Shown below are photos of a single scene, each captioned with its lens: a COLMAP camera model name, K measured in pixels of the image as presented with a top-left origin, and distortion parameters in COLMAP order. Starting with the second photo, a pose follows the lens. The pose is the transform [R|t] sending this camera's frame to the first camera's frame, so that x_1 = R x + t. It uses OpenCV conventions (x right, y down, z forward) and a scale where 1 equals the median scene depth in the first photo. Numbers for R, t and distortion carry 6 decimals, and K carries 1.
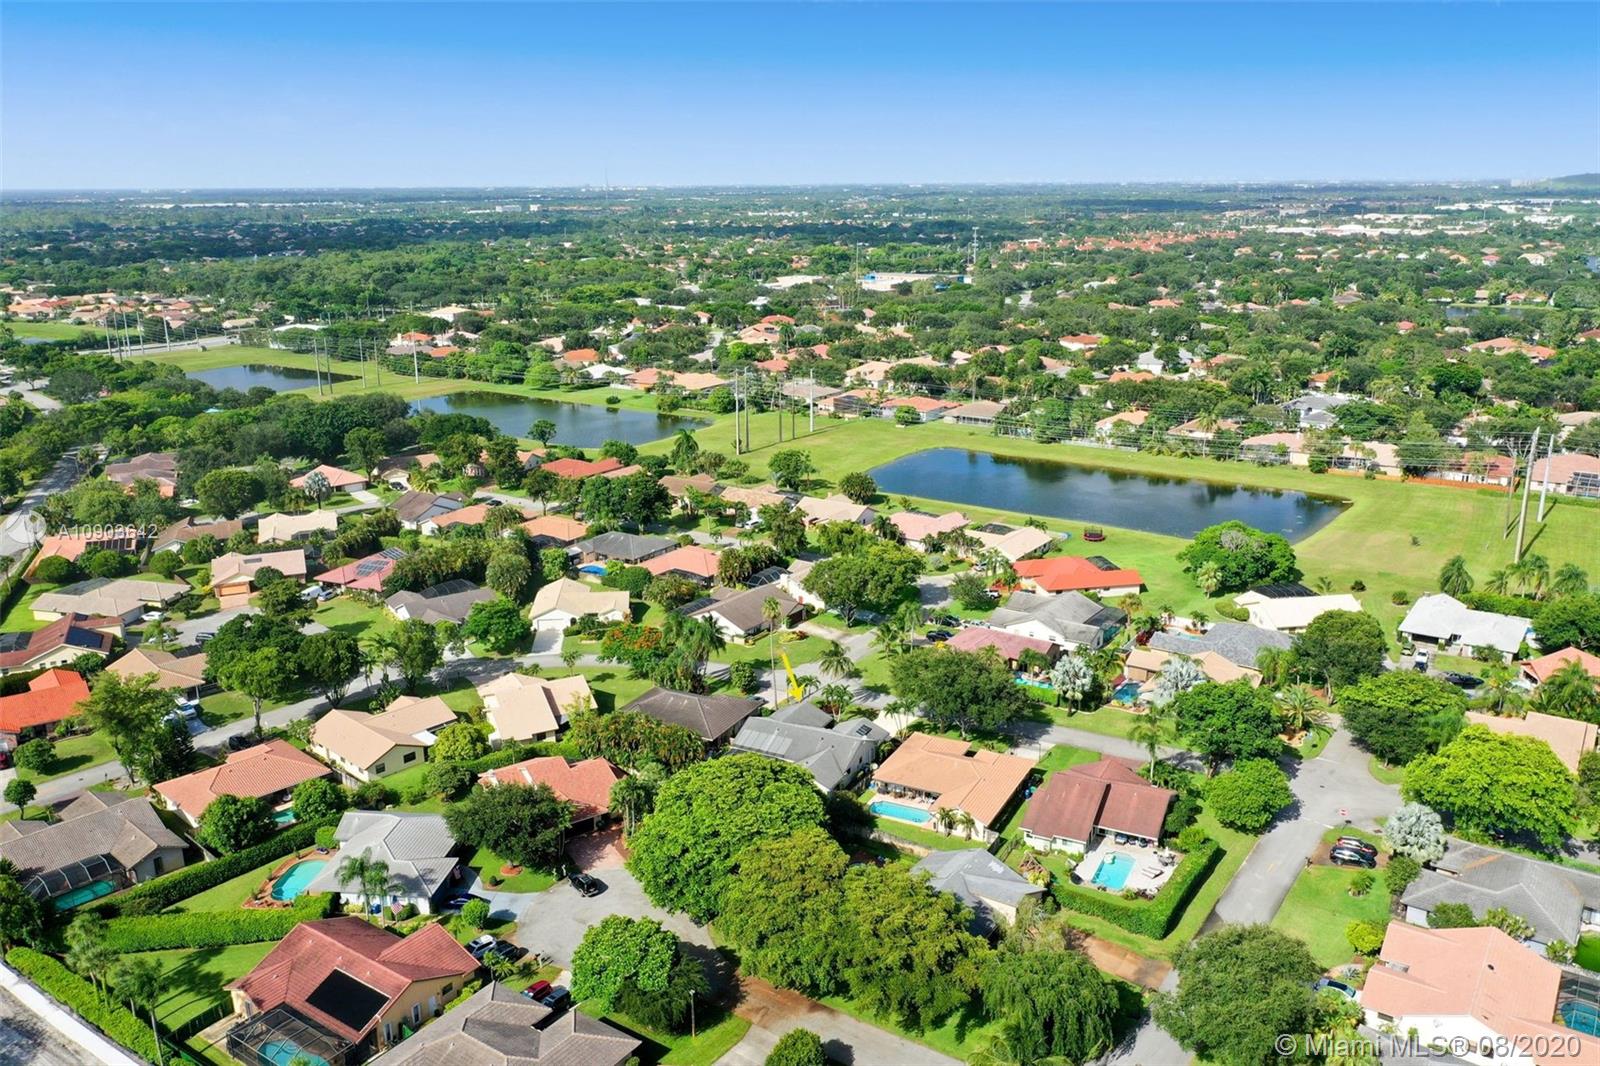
lens RADIAL K [[1272.7, 0, 800.0], [0, 1272.7, 533.0], [0, 0, 1]] dist [0.001853, 0.000345]
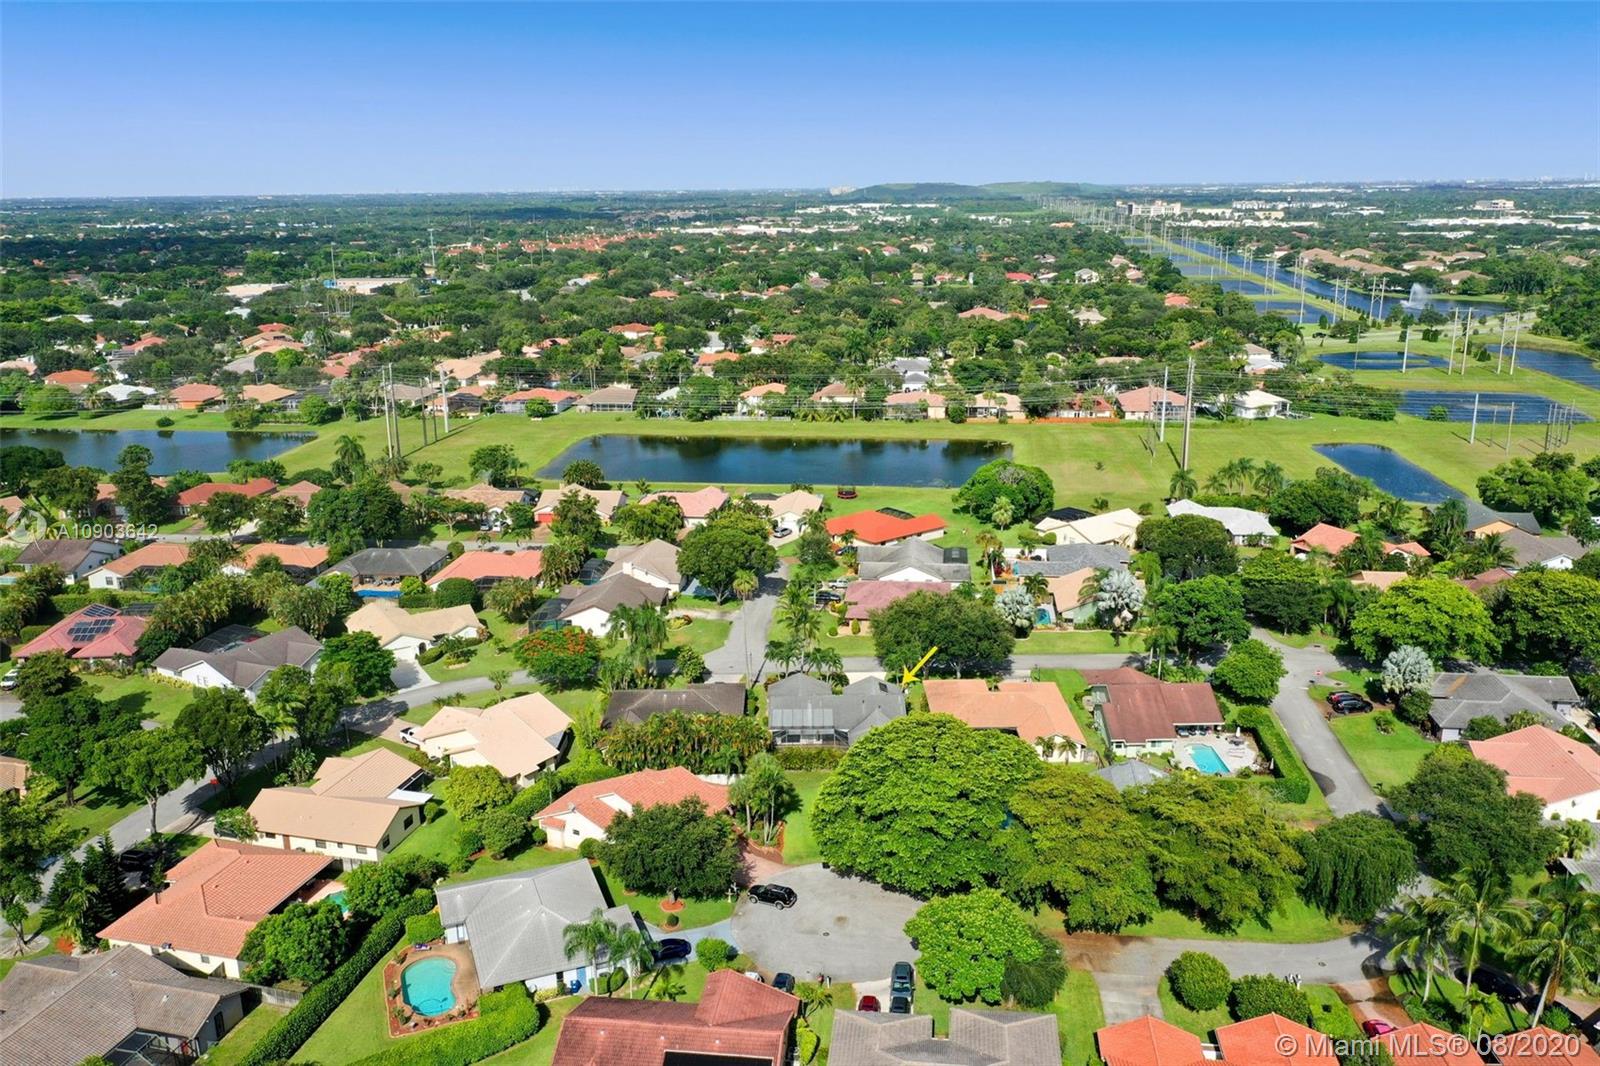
lens RADIAL K [[1262.7, 0, 800.0], [0, 1262.7, 533.0], [0, 0, 1]] dist [0.003742, 0.003753]
pose [[0.884389, -0.124771, 0.449764, -0.267314], [0.128224, 0.991480, 0.022919, 0.005790], [-0.448792, 0.037401, 0.892853, 0.109153]]
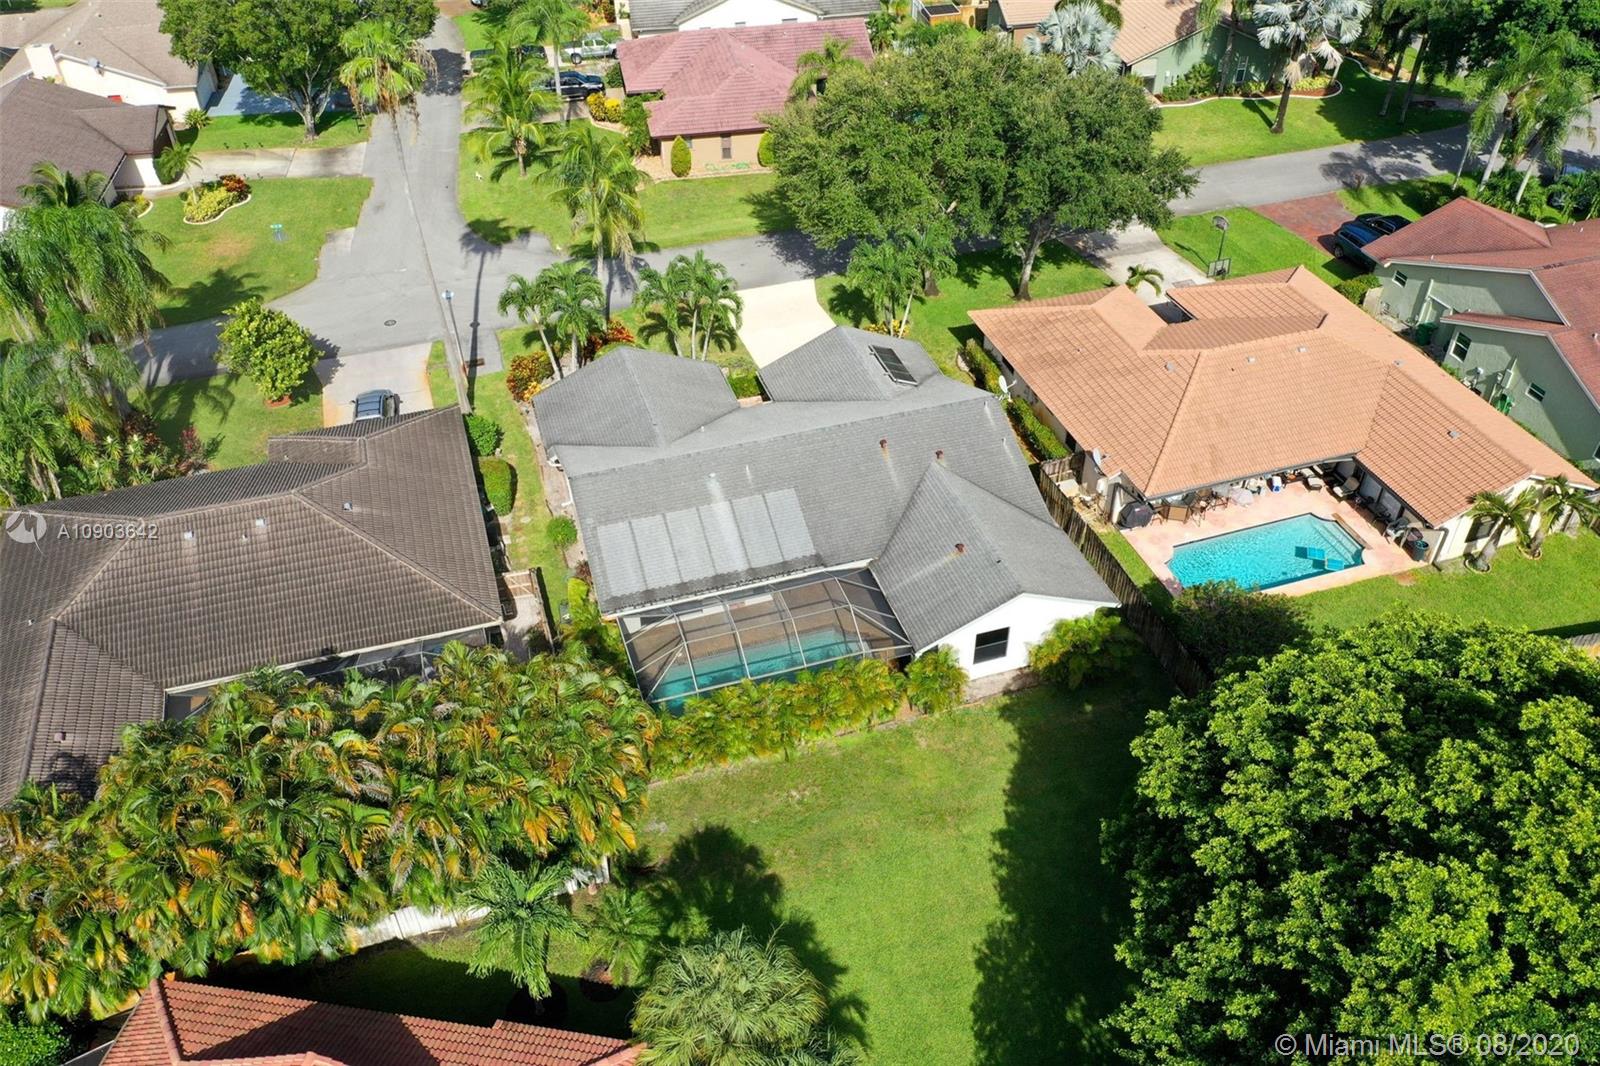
lens RADIAL K [[1262.7, 0, 800.0], [0, 1262.7, 533.0], [0, 0, 1]] dist [0.003742, 0.003753]
pose [[0.703406, -0.448455, 0.551461, -0.101300], [0.196379, 0.868258, 0.455590, 0.027759], [-0.683122, -0.212169, 0.698805, 0.500085]]
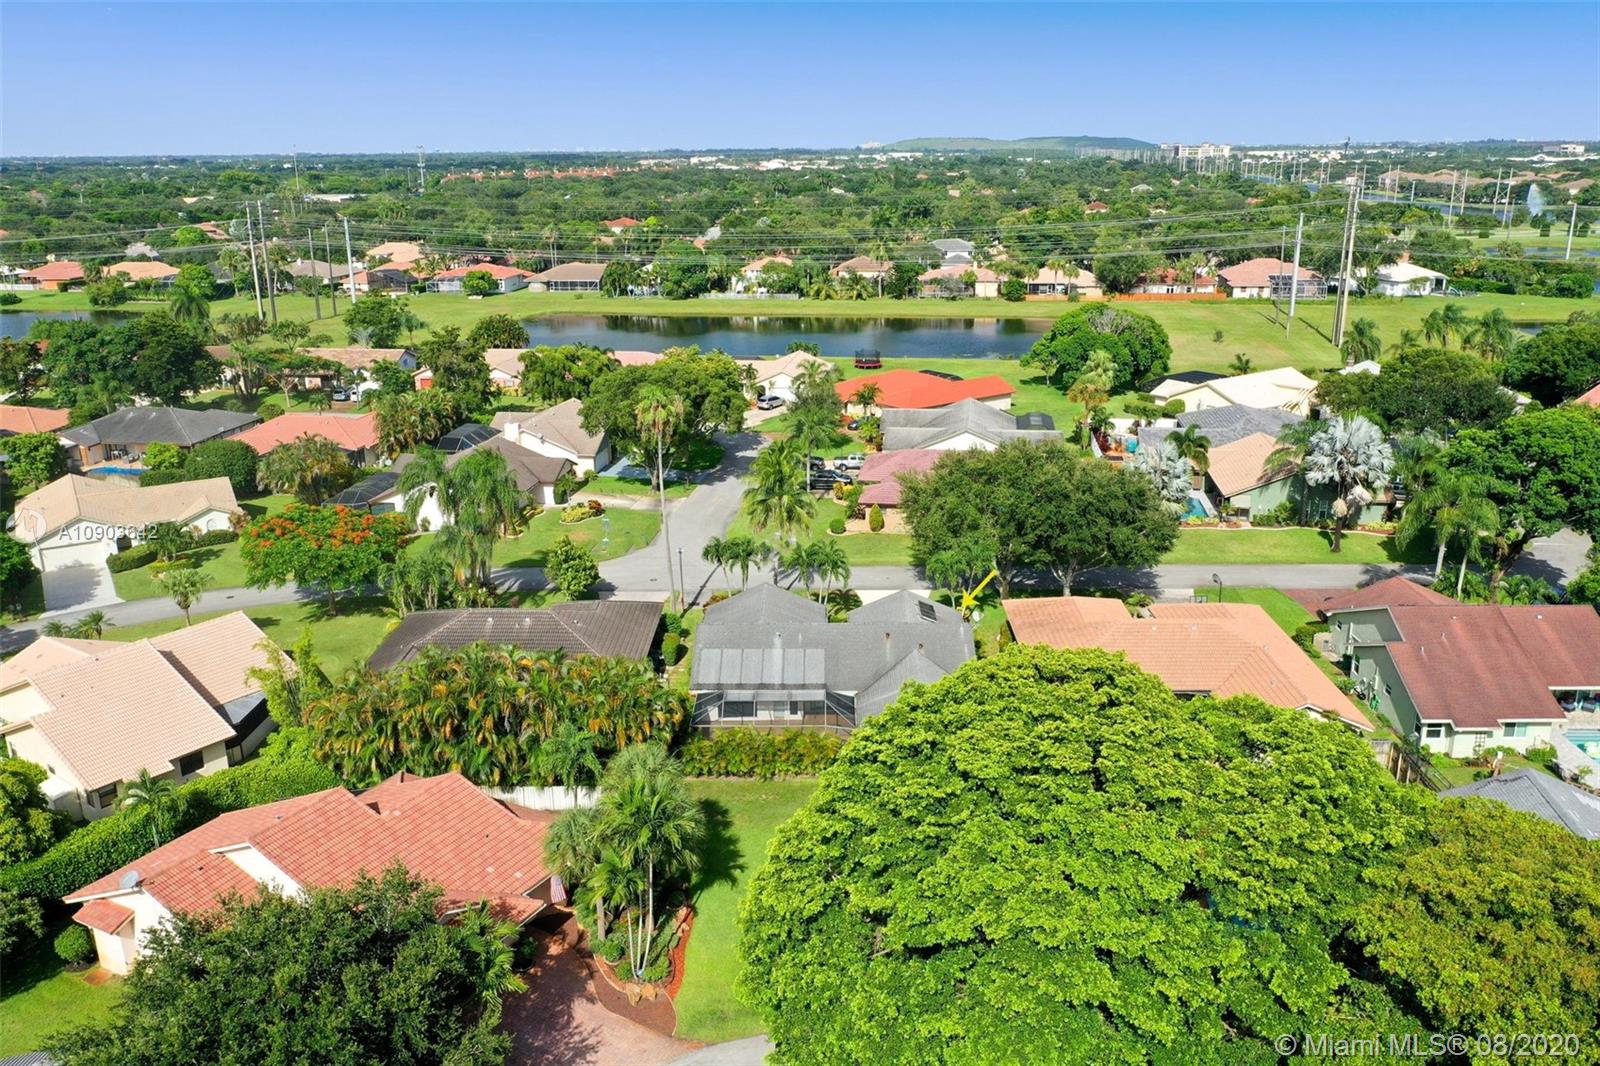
lens RADIAL K [[1262.7, 0, 800.0], [0, 1262.7, 533.0], [0, 0, 1]] dist [0.003742, 0.003753]
pose [[0.894742, -0.129346, 0.427442, -0.125746], [0.121248, 0.991544, 0.046244, 0.061522], [-0.429809, 0.010450, 0.902859, 0.369899]]
